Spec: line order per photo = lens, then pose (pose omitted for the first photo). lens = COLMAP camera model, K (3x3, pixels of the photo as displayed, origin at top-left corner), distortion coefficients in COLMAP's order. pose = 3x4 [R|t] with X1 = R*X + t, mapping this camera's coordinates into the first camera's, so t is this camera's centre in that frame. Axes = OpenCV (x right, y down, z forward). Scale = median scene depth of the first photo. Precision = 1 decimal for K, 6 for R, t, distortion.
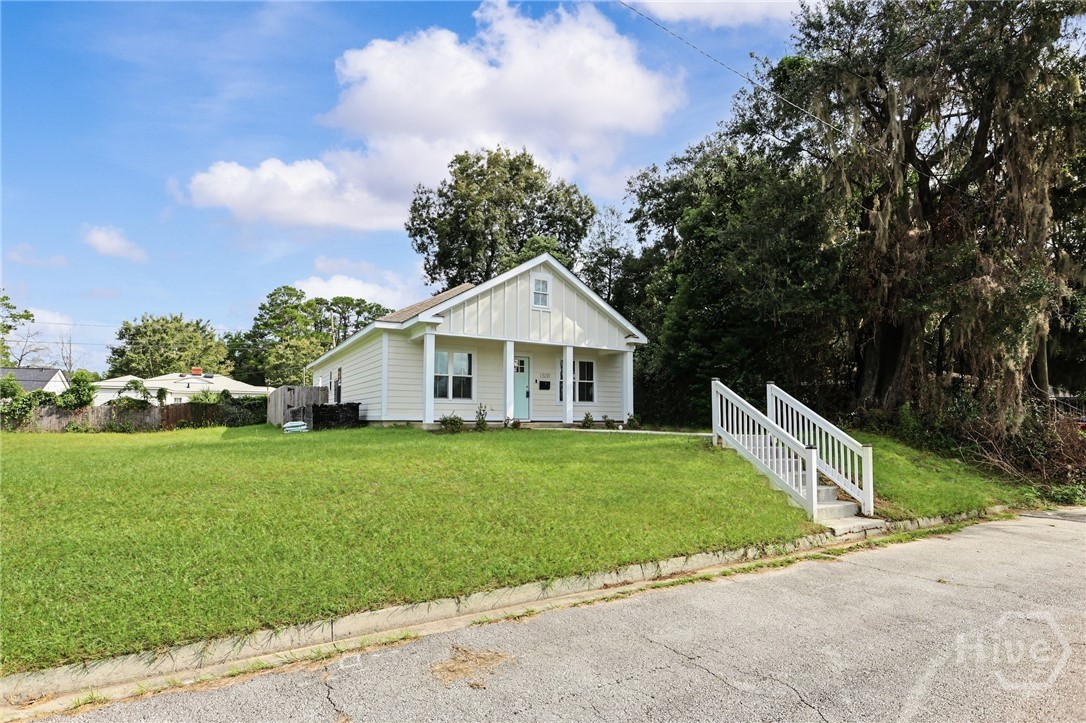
lens RADIAL K [[525.6, 0, 533.0], [0, 525.6, 352.4], [0, 0, 1]] dist [-0.014718, 0.001438]
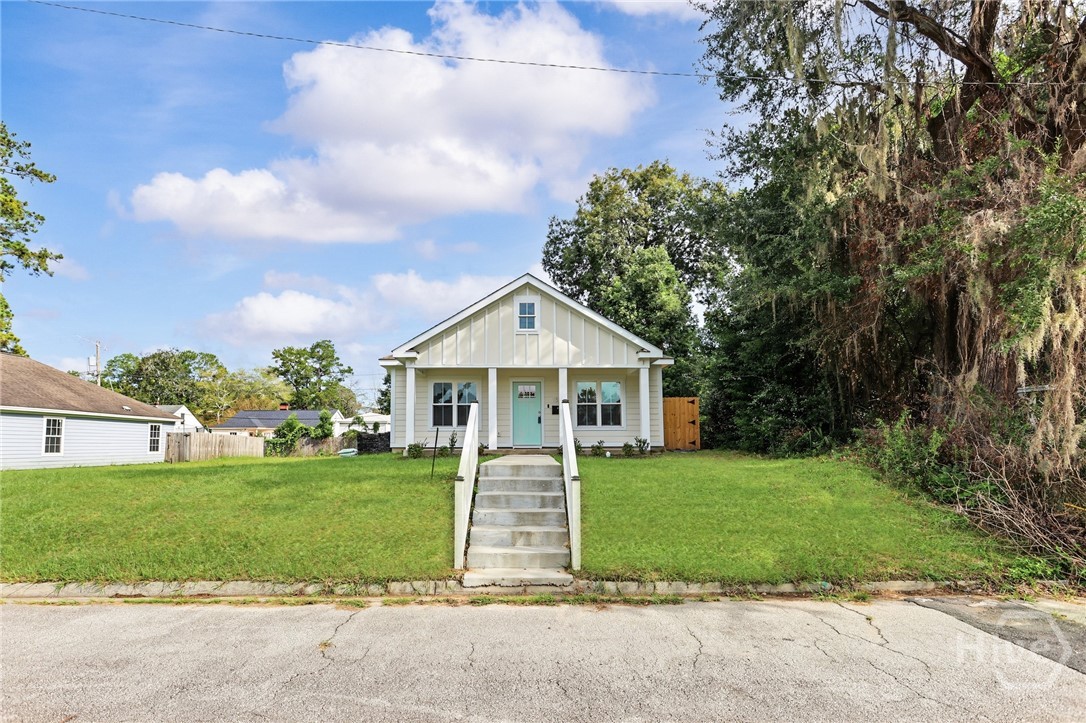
lens RADIAL K [[525.6, 0, 524.9], [0, 525.6, 358.9], [0, 0, 1]] dist [-0.014718, 0.001438]
pose [[0.872107, -0.084561, -0.481953, 0.472827], [0.067109, 0.996317, -0.053373, 0.018349], [0.484692, 0.014203, 0.874570, 0.139799]]
